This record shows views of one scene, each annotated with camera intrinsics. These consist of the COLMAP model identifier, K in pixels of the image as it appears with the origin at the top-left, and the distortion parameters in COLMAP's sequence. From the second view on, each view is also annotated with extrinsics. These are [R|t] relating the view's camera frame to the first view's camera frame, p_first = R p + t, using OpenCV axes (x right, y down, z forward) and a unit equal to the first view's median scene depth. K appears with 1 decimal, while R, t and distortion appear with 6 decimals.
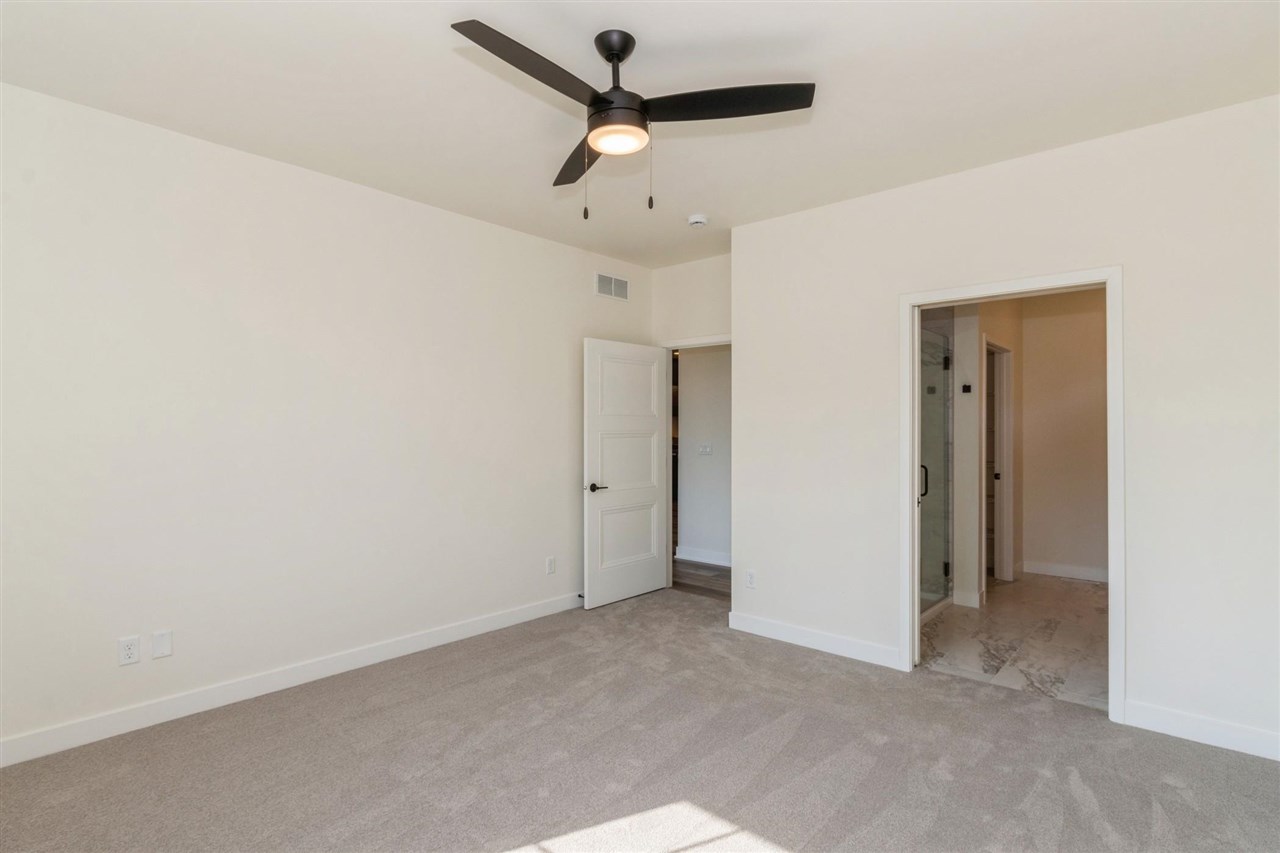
lens RADIAL K [[641.8, 0, 640.0], [0, 641.8, 426.5], [0, 0, 1]] dist [-0.001830, -0.000224]
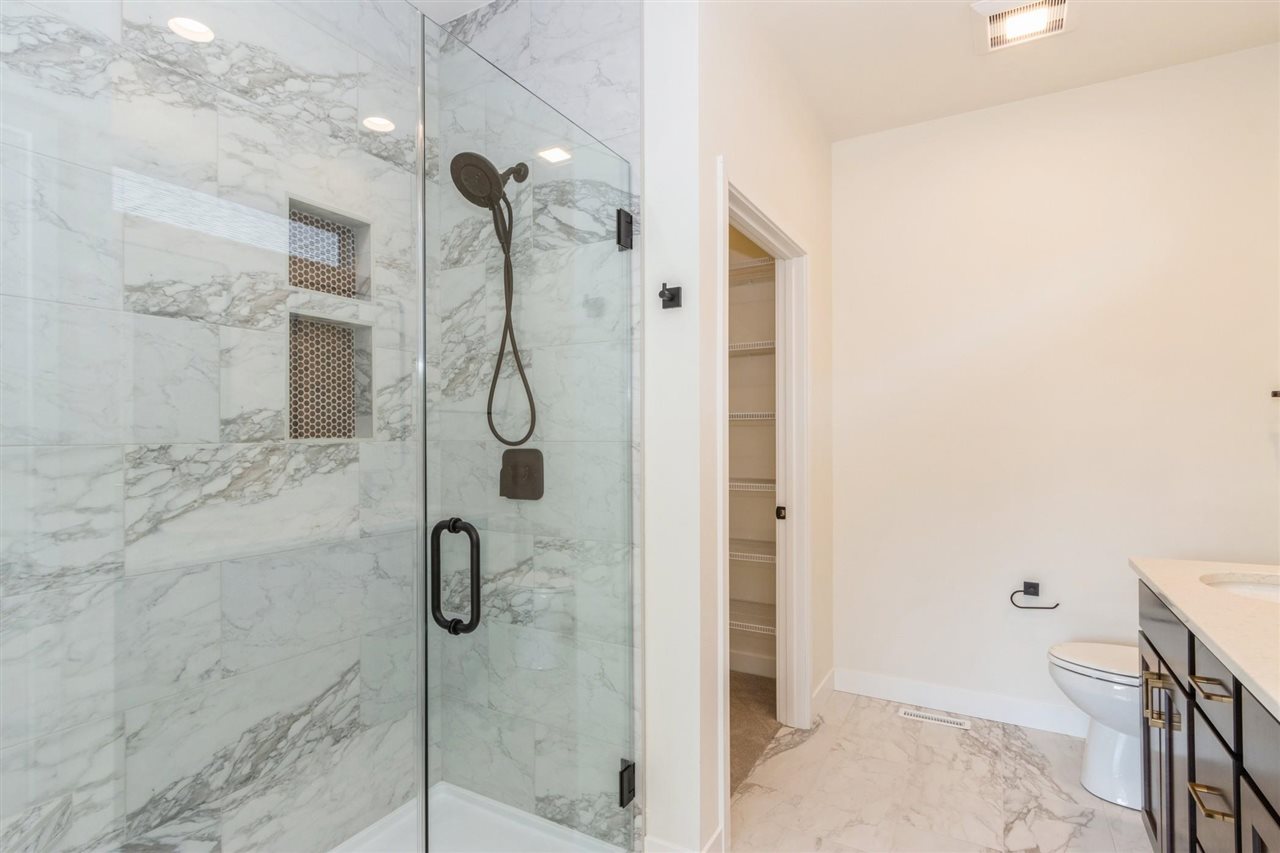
lens RADIAL K [[648.8, 0, 640.0], [0, 648.8, 426.5], [0, 0, 1]] dist [0.000689, 0.000031]
pose [[0.978695, -0.001307, 0.205316, 0.406868], [0.001919, 0.999994, -0.002783, 0.016078], [-0.205312, 0.003118, 0.978692, 0.626778]]
